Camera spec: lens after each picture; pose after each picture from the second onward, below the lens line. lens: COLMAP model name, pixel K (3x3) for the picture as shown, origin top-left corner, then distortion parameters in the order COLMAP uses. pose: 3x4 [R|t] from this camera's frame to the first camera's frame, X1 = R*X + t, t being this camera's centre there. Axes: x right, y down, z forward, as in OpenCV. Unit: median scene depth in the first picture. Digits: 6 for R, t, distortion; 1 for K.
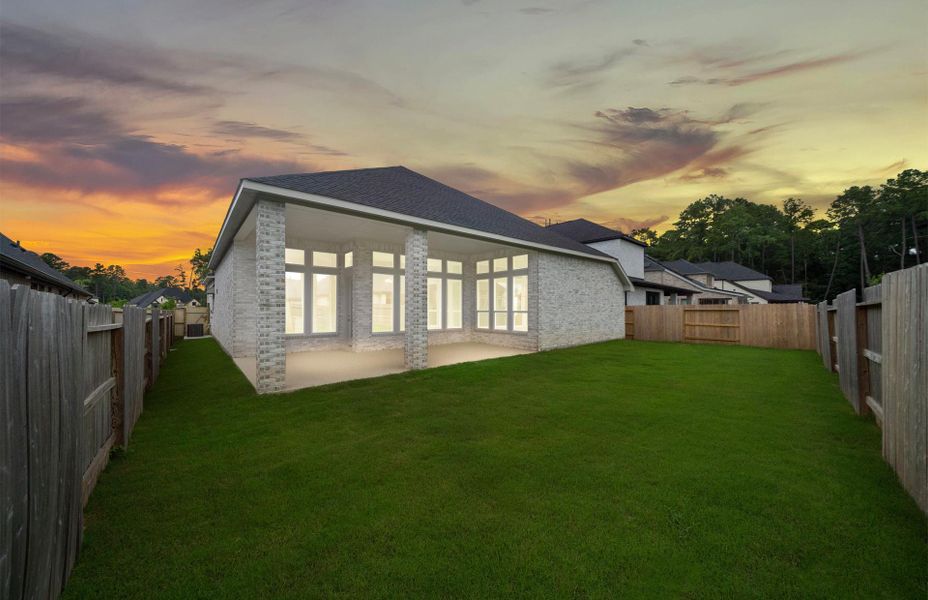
lens RADIAL K [[324.0, 0, 462.2], [0, 324.0, 305.7], [0, 0, 1]] dist [-0.009296, -0.000091]
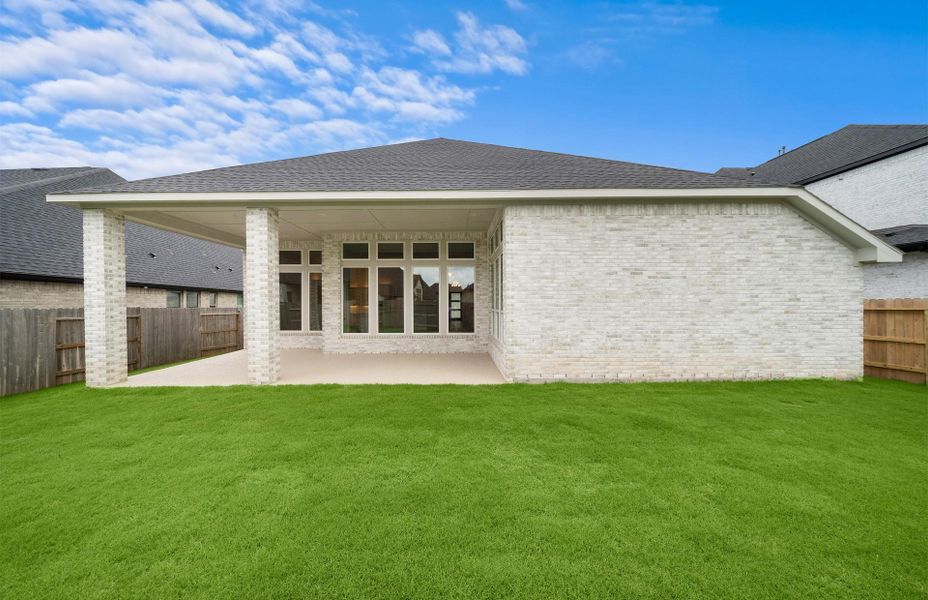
lens RADIAL K [[324.0, 0, 462.1], [0, 324.0, 304.0], [0, 0, 1]] dist [-0.009296, -0.000091]
pose [[0.756662, -0.004415, -0.653792, 0.501554], [0.010532, 0.999930, 0.005437, -0.000322], [0.653722, -0.010999, 0.756655, 0.481523]]
